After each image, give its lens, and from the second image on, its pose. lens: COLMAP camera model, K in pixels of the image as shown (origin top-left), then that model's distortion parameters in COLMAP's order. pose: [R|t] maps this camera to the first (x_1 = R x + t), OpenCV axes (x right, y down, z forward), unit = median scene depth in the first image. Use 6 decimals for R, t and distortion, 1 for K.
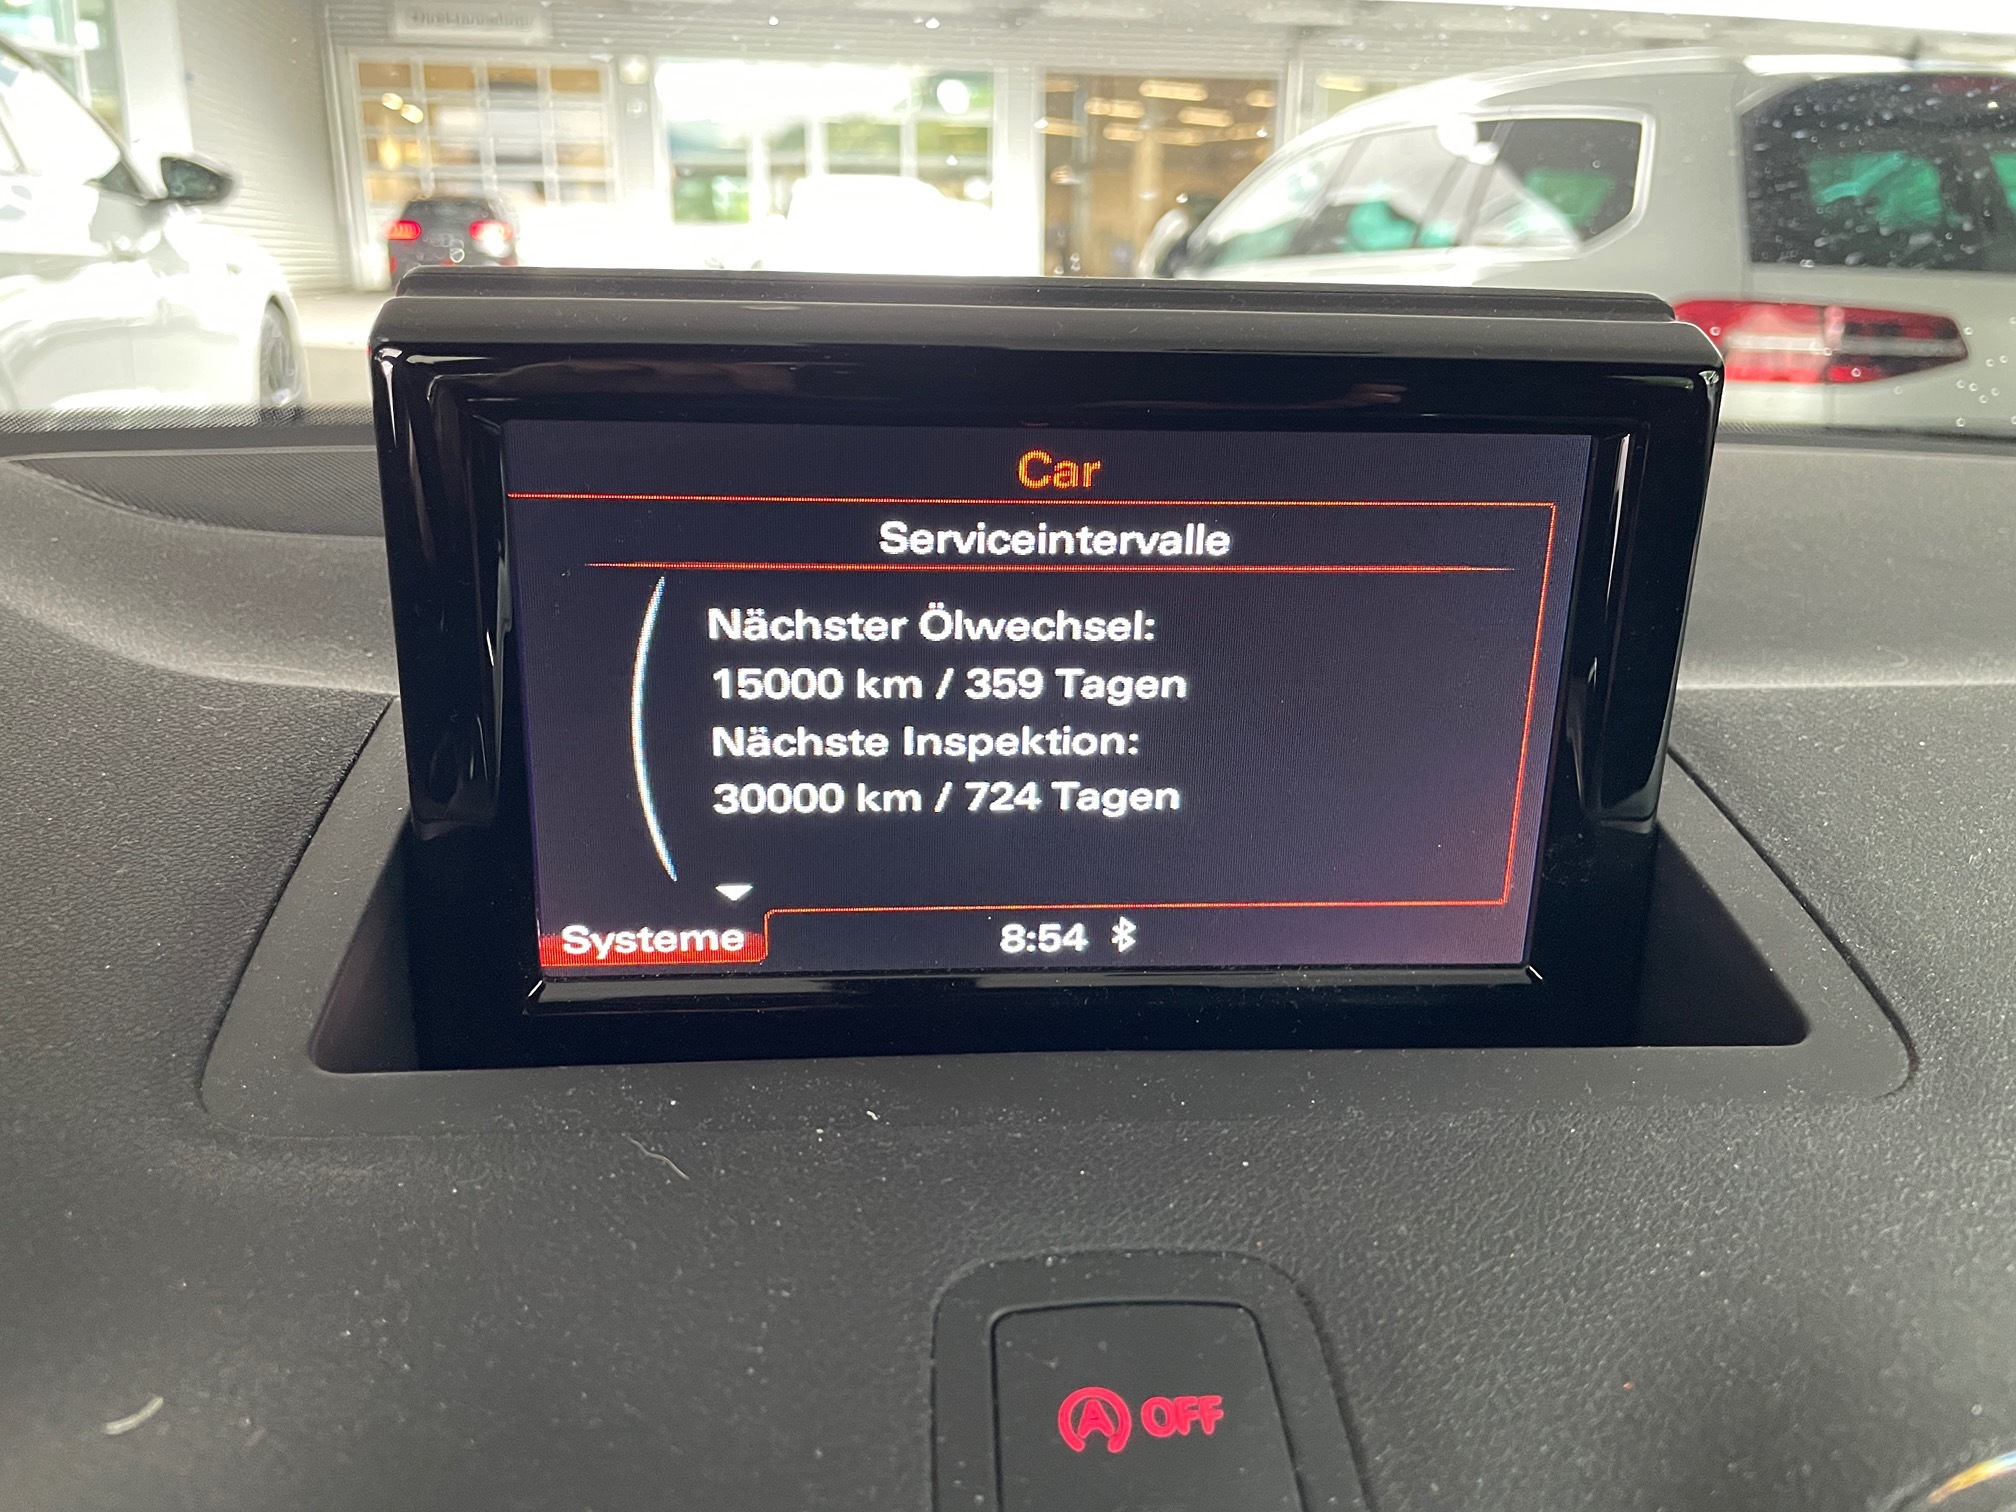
lens RADIAL K [[1533.2, 0, 1008.0], [0, 1533.2, 756.0], [0, 0, 1]] dist [0.011704, -0.071714]
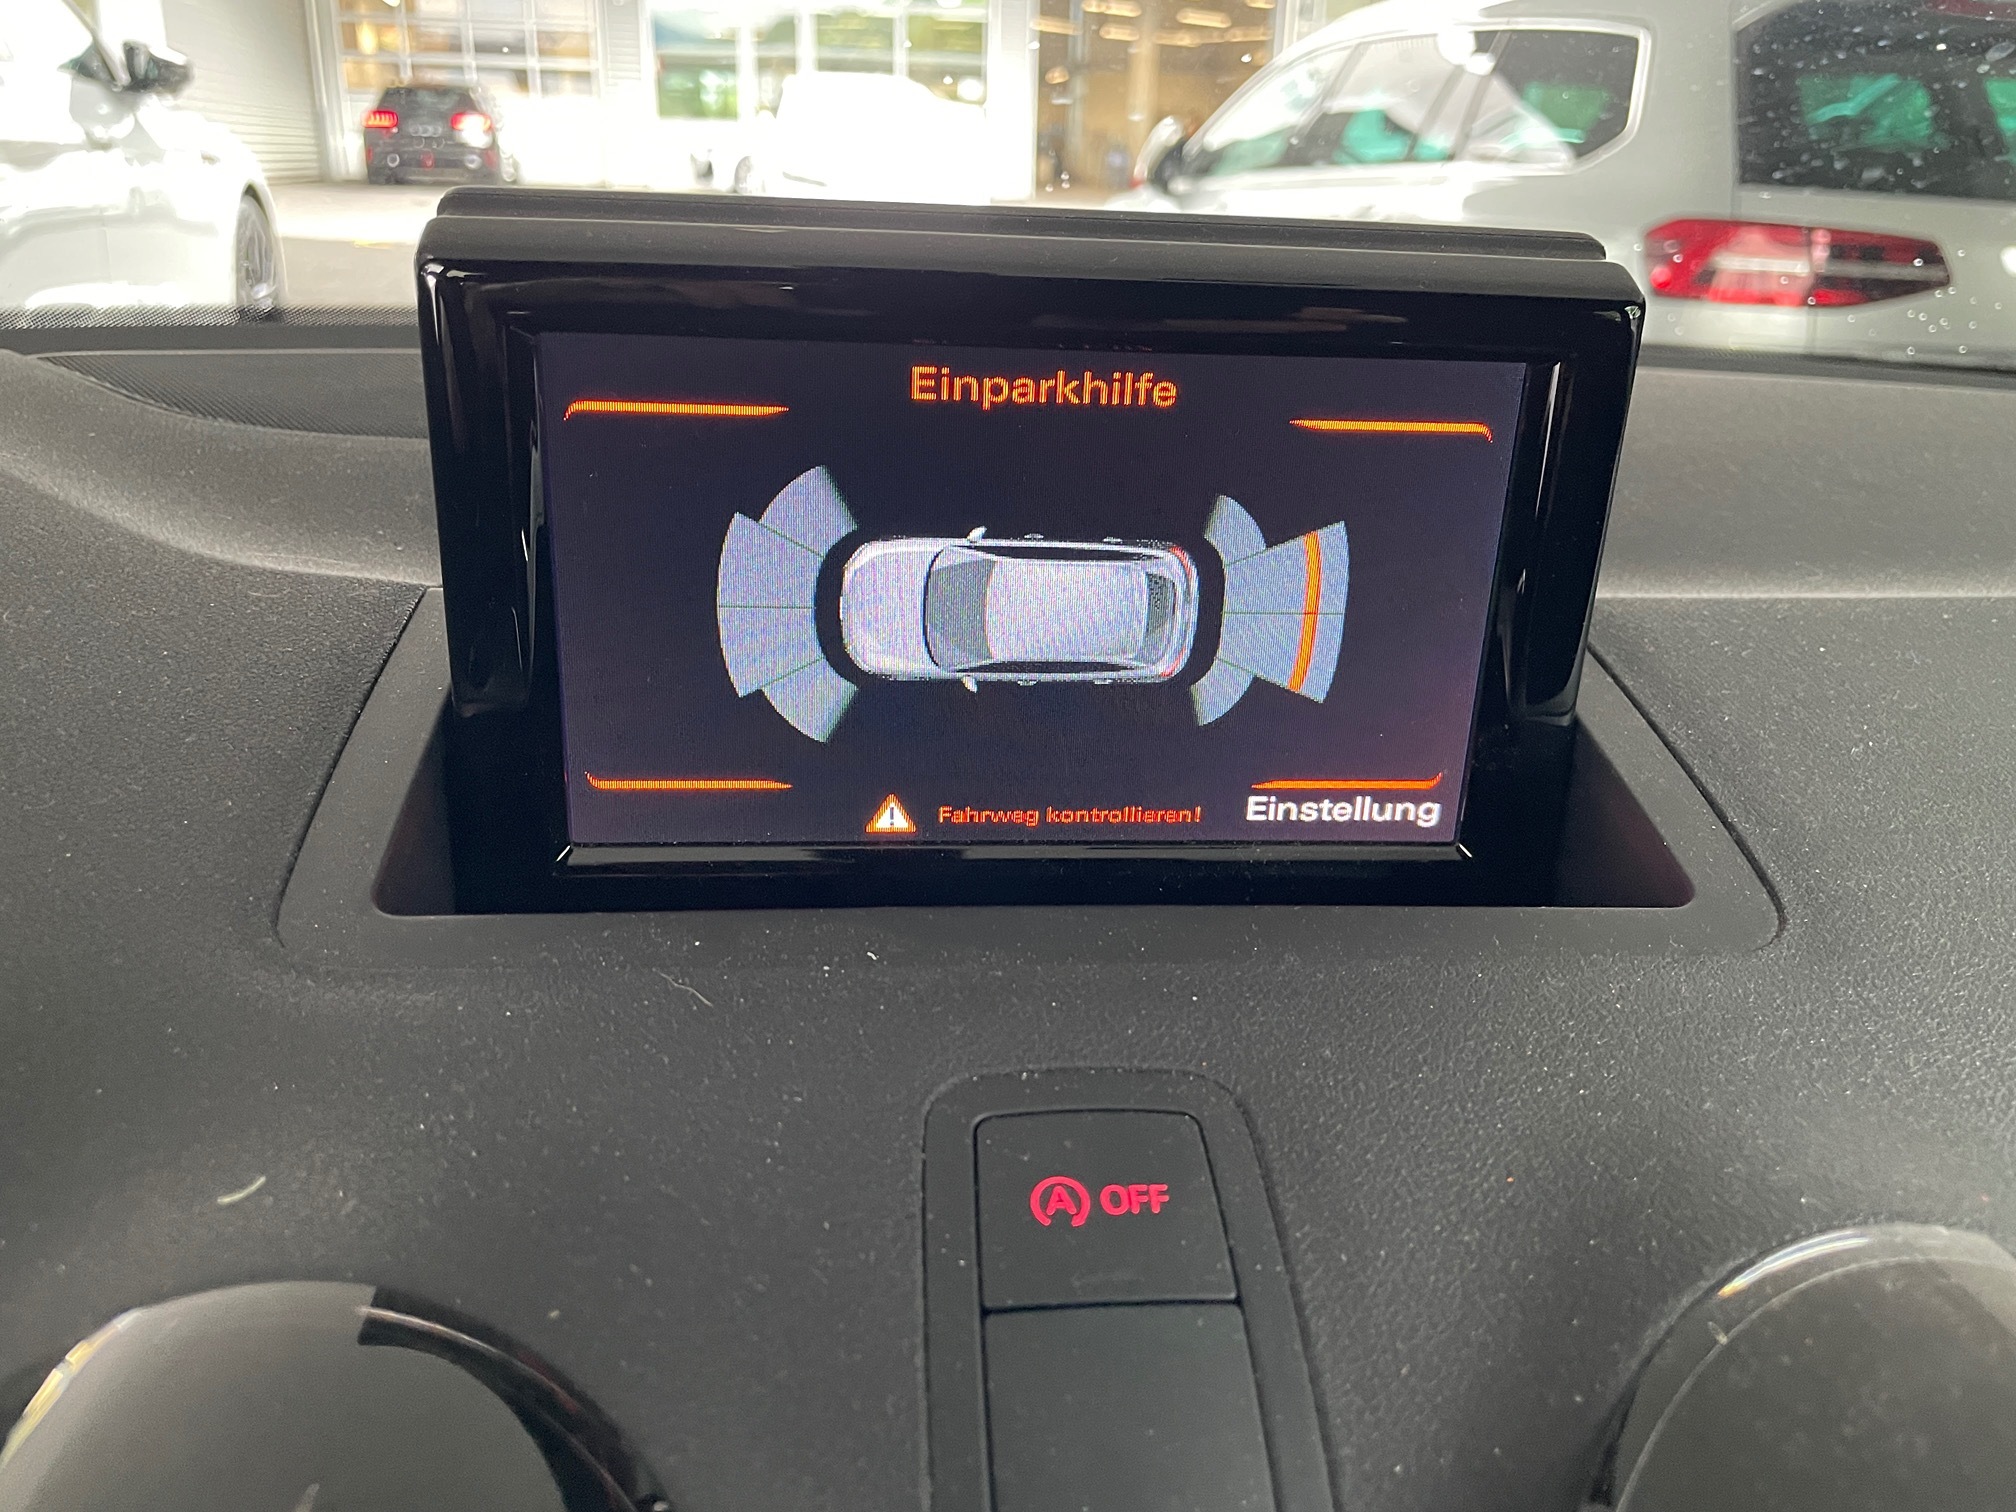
lens RADIAL K [[1530.5, 0, 1008.0], [0, 1530.5, 756.0], [0, 0, 1]] dist [0.026016, -0.070008]
pose [[0.999840, 0.014466, 0.010482, -0.000788], [-0.015038, 0.998274, 0.056777, 0.015746], [-0.009643, -0.056925, 0.998332, -0.113154]]
